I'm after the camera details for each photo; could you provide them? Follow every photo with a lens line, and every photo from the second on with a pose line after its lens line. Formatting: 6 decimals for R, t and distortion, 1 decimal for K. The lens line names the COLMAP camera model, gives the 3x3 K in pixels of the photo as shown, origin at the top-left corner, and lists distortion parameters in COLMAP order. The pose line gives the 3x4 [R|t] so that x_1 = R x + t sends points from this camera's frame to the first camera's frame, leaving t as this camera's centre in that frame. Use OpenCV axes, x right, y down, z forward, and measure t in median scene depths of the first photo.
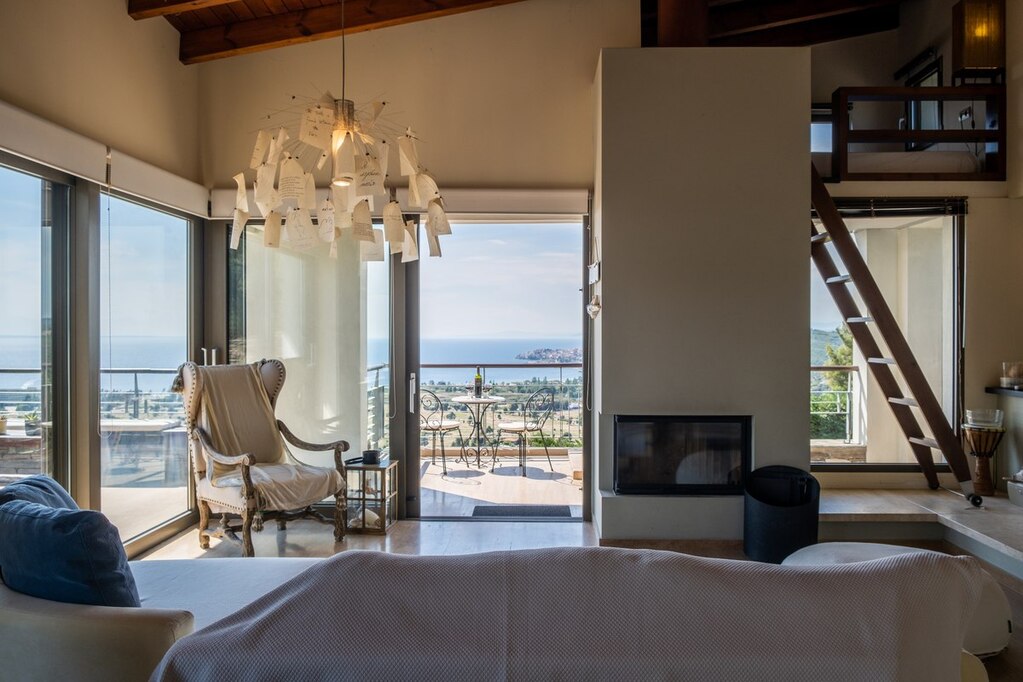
lens RADIAL K [[817.5, 0, 503.6], [0, 817.5, 327.8], [0, 0, 1]] dist [-0.008445, 0.011359]
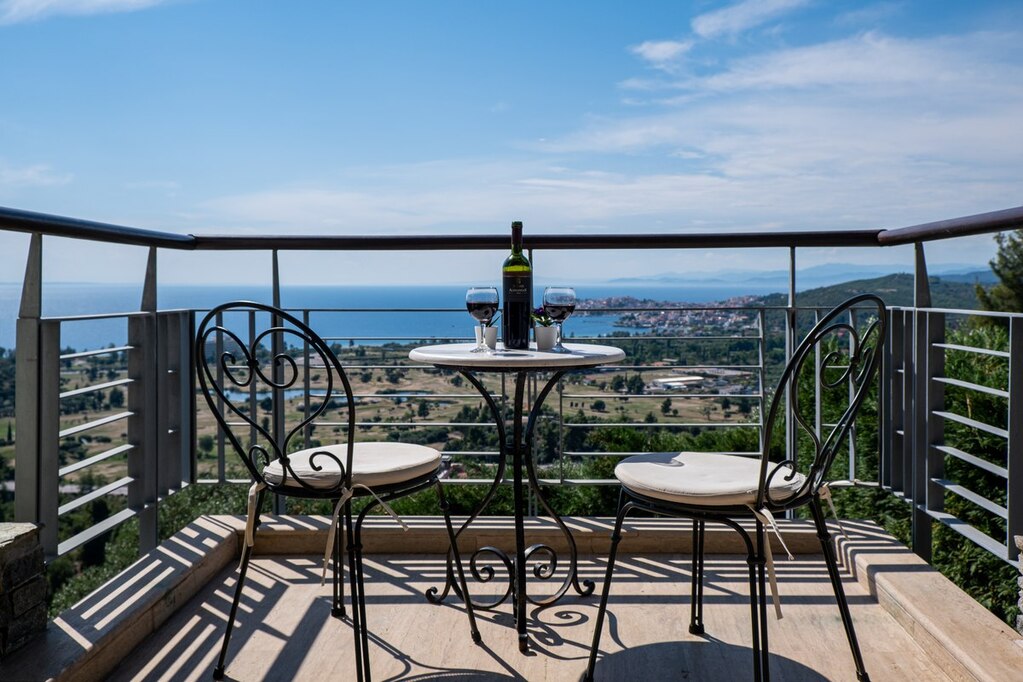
lens RADIAL K [[977.2, 0, 511.0], [0, 977.2, 319.1], [0, 0, 1]] dist [0.077586, 0.000000]
pose [[0.999957, -0.001386, -0.009155, -0.030161], [0.001800, 0.998965, 0.045446, 0.063513], [0.009082, -0.045460, 0.998925, 0.704284]]
